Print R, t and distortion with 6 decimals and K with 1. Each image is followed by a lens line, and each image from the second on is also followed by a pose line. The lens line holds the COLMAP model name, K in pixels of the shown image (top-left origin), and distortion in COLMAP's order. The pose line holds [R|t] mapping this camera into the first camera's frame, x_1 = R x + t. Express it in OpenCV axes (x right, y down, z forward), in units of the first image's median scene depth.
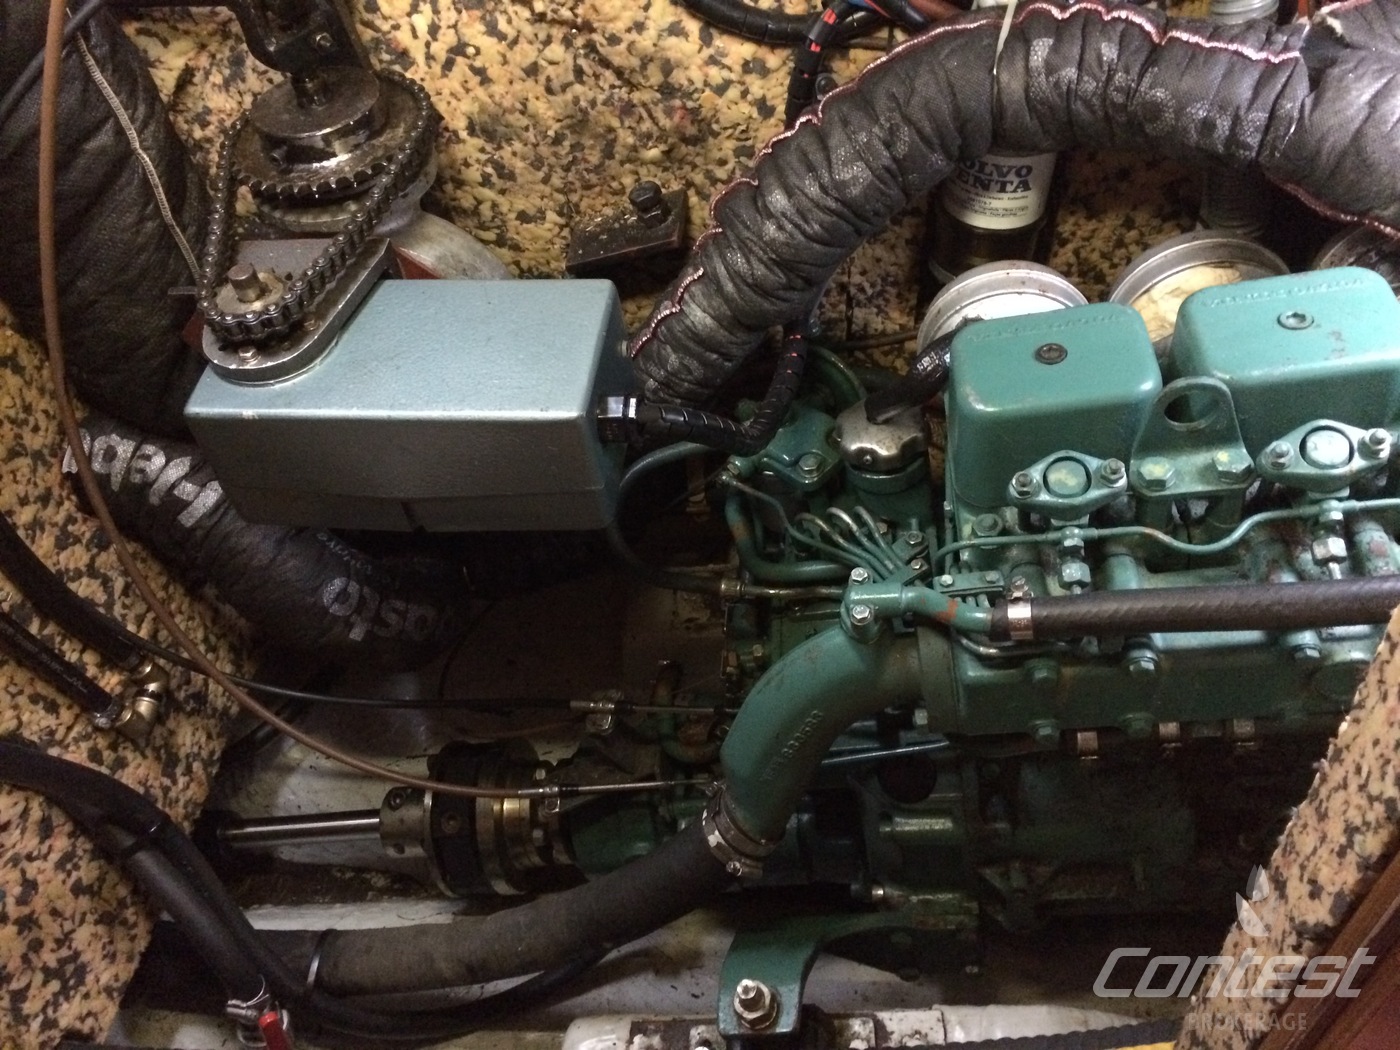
lens RADIAL K [[1163.7, 0, 699.5], [0, 1163.7, 481.5], [0, 0, 1]] dist [0.091064, -0.122871]
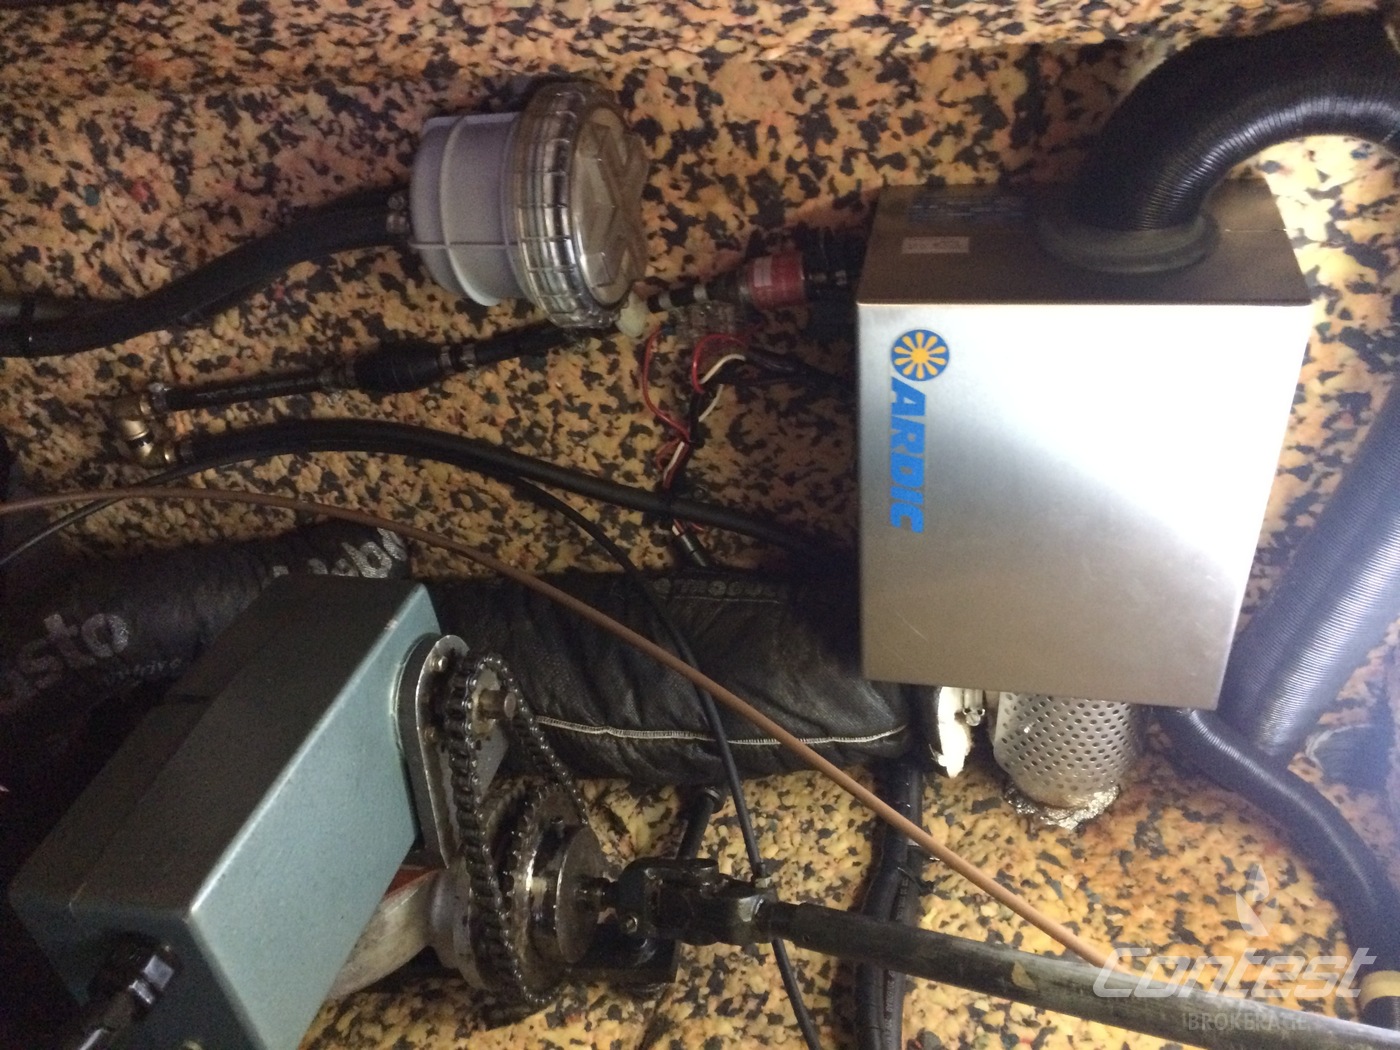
lens RADIAL K [[1172.1, 0, 702.0], [0, 1172.1, 548.1], [0, 0, 1]] dist [0.098799, -0.123932]
pose [[-0.314656, 0.657697, -0.684417, 0.122807], [-0.752369, -0.612432, -0.242627, 0.019995], [-0.578734, 0.438590, 0.687536, 0.110237]]
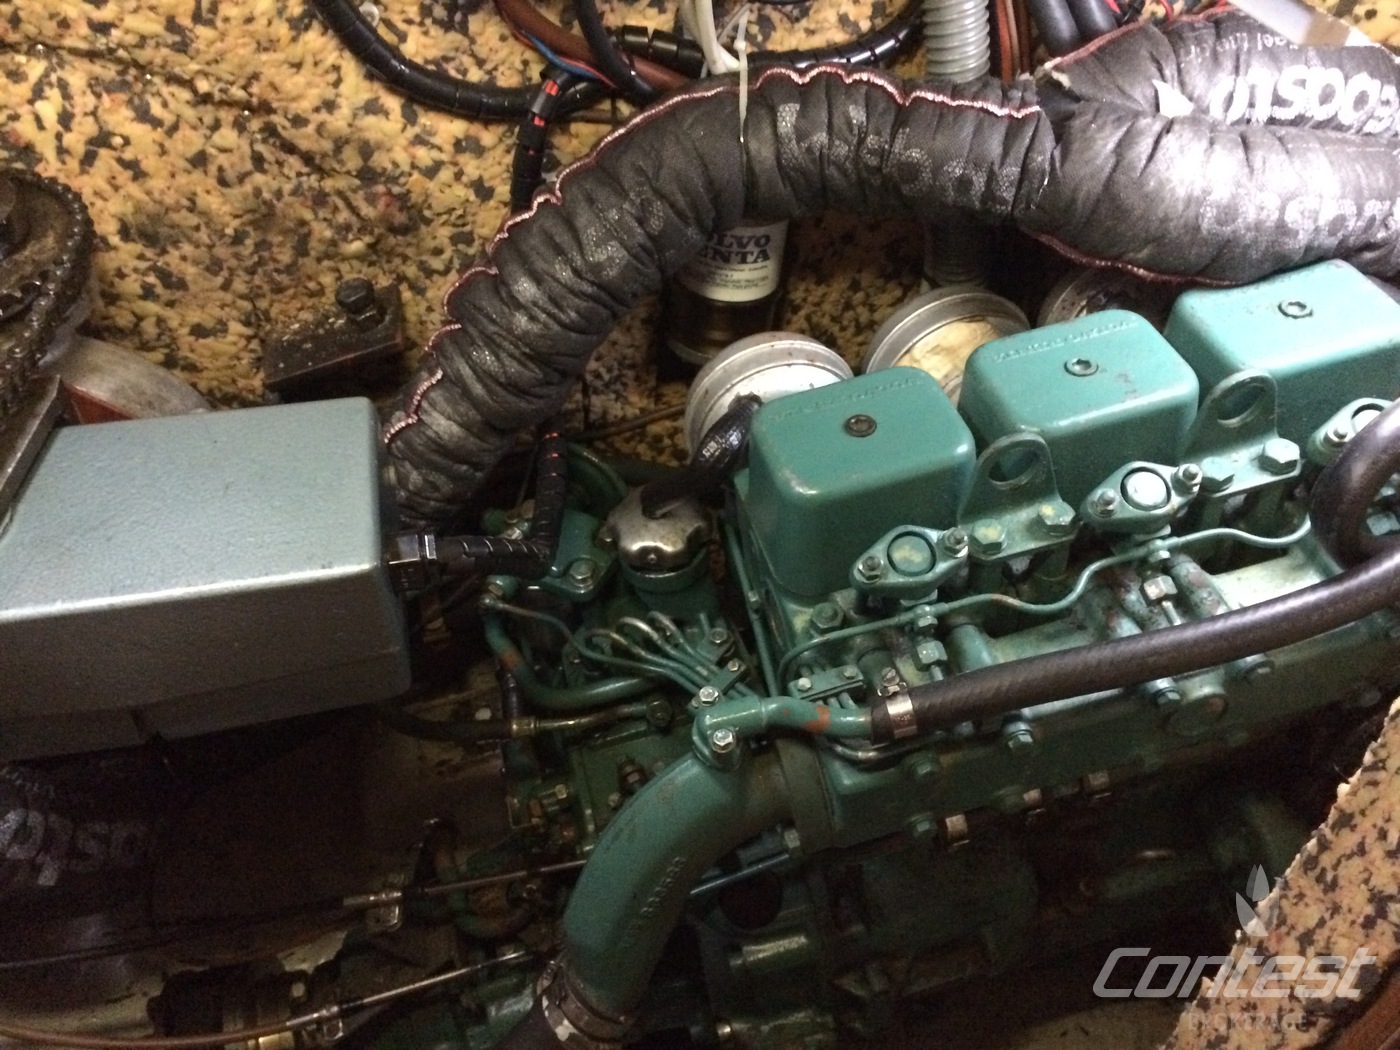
lens RADIAL K [[1182.2, 0, 695.4], [0, 1182.2, 491.1], [0, 0, 1]] dist [0.087609, -0.122323]
pose [[0.946329, -0.130276, 0.295787, -0.093331], [0.147525, 0.988379, -0.036666, -0.032572], [-0.287573, 0.078334, 0.954550, 0.099884]]
